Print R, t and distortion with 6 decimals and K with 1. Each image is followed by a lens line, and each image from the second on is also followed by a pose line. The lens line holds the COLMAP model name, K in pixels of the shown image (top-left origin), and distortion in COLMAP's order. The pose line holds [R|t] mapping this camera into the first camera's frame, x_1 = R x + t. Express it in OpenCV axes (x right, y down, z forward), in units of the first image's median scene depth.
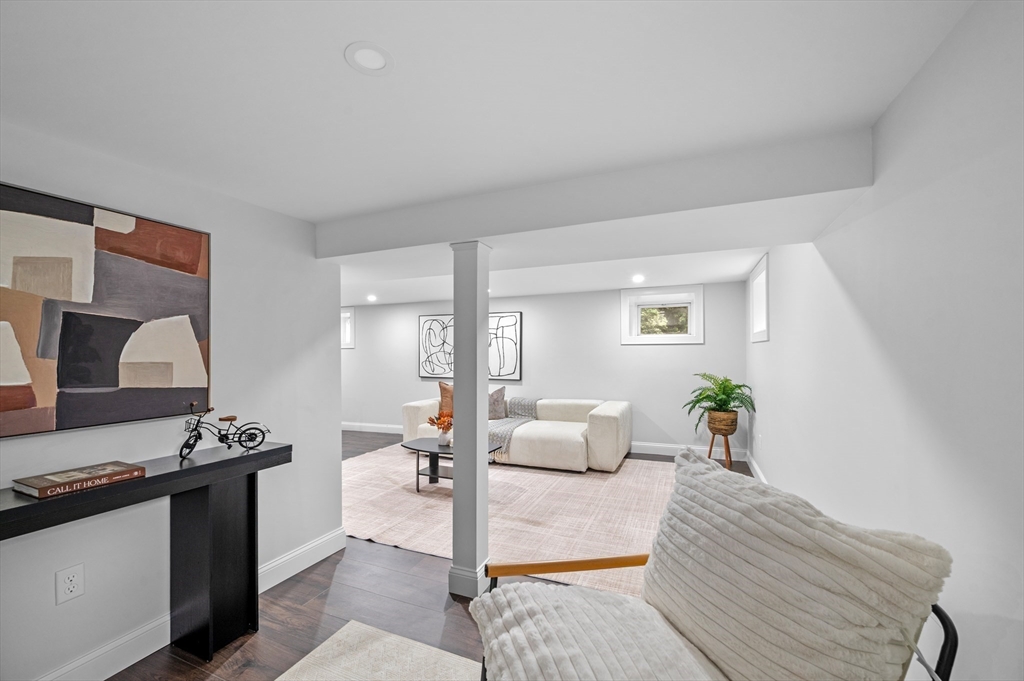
lens RADIAL K [[405.5, 0, 515.2], [0, 405.5, 353.3], [0, 0, 1]] dist [-0.001030, -0.000107]
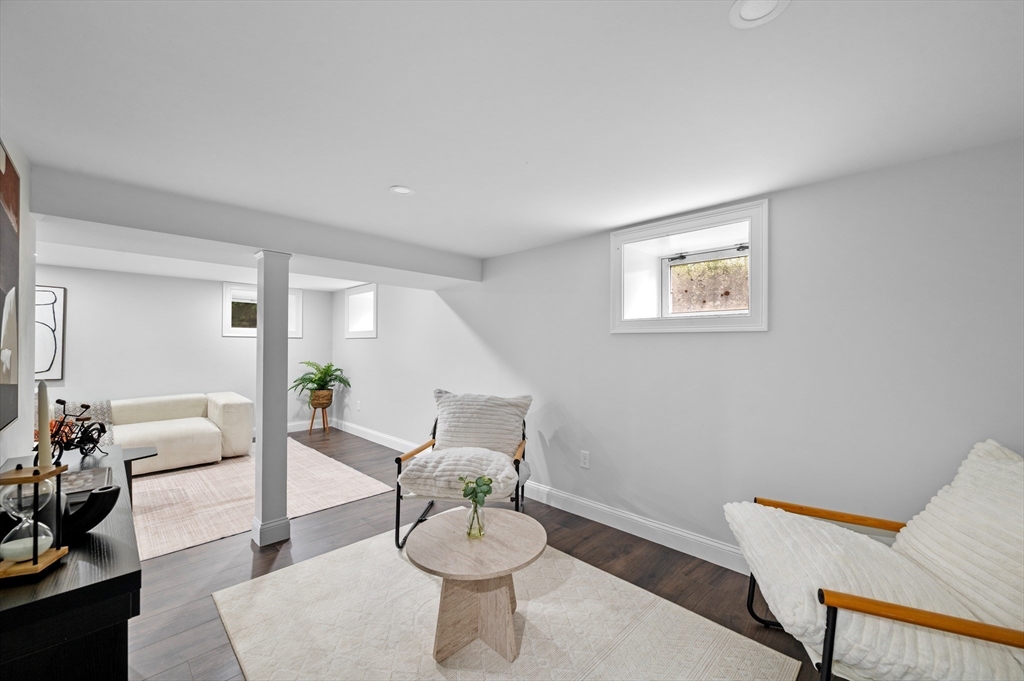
lens RADIAL K [[405.5, 0, 511.9], [0, 405.5, 343.7], [0, 0, 1]] dist [-0.001030, -0.000107]
pose [[0.375144, 0.013539, 0.926867, -0.384051], [-0.005749, 0.999908, -0.012279, 0.005403], [-0.926949, -0.000722, 0.375188, -0.043324]]
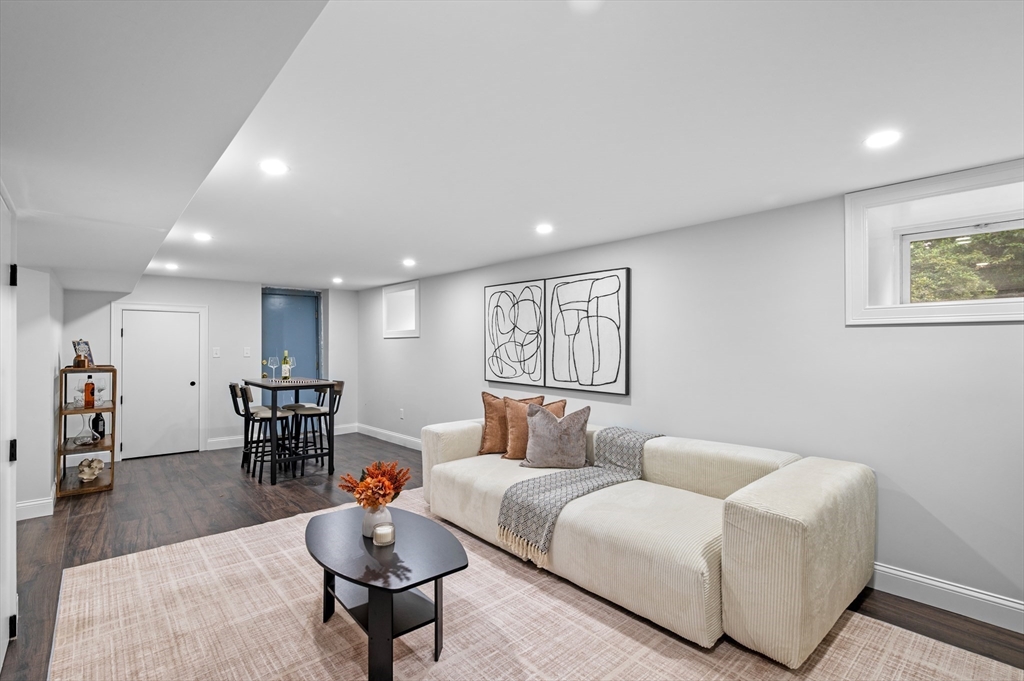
lens RADIAL K [[473.5, 0, 510.5], [0, 473.5, 341.2], [0, 0, 1]] dist [-0.003182, 0.000091]
pose [[0.902288, -0.000291, -0.431133, 0.150393], [-0.001950, 0.999987, -0.004756, -0.001833], [0.431129, 0.005133, 0.902276, 0.388009]]
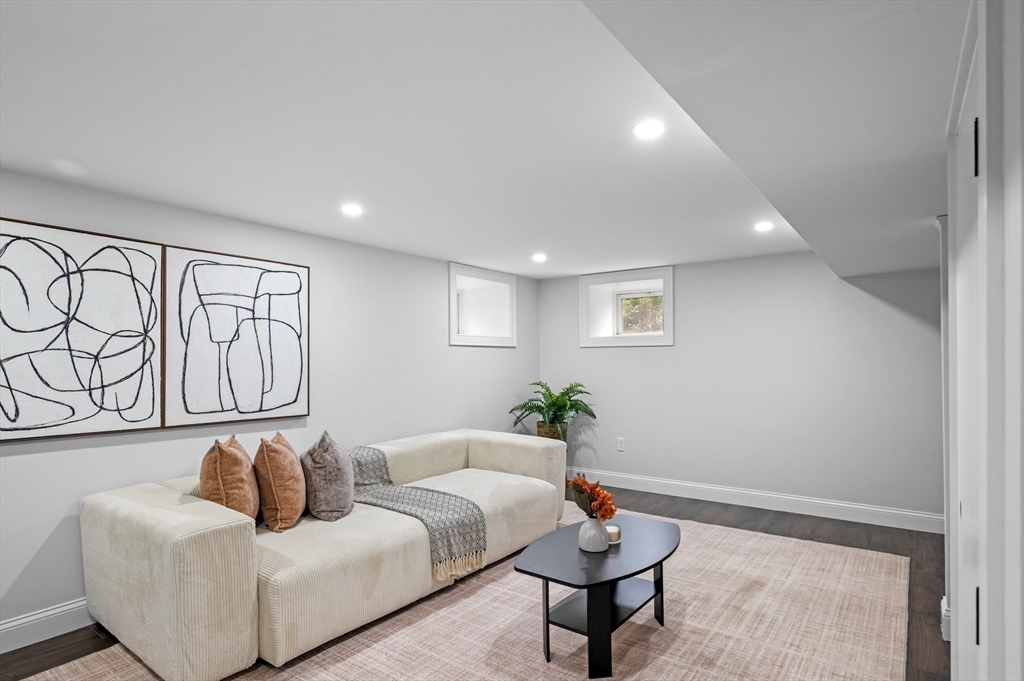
lens RADIAL K [[562.6, 0, 508.1], [0, 562.6, 364.7], [0, 0, 1]] dist [-0.002600, -0.000370]
pose [[0.227189, -0.007689, 0.973820, -0.582351], [-0.001789, 0.999964, 0.008313, 0.002955], [-0.973849, -0.003631, 0.227167, 0.663567]]
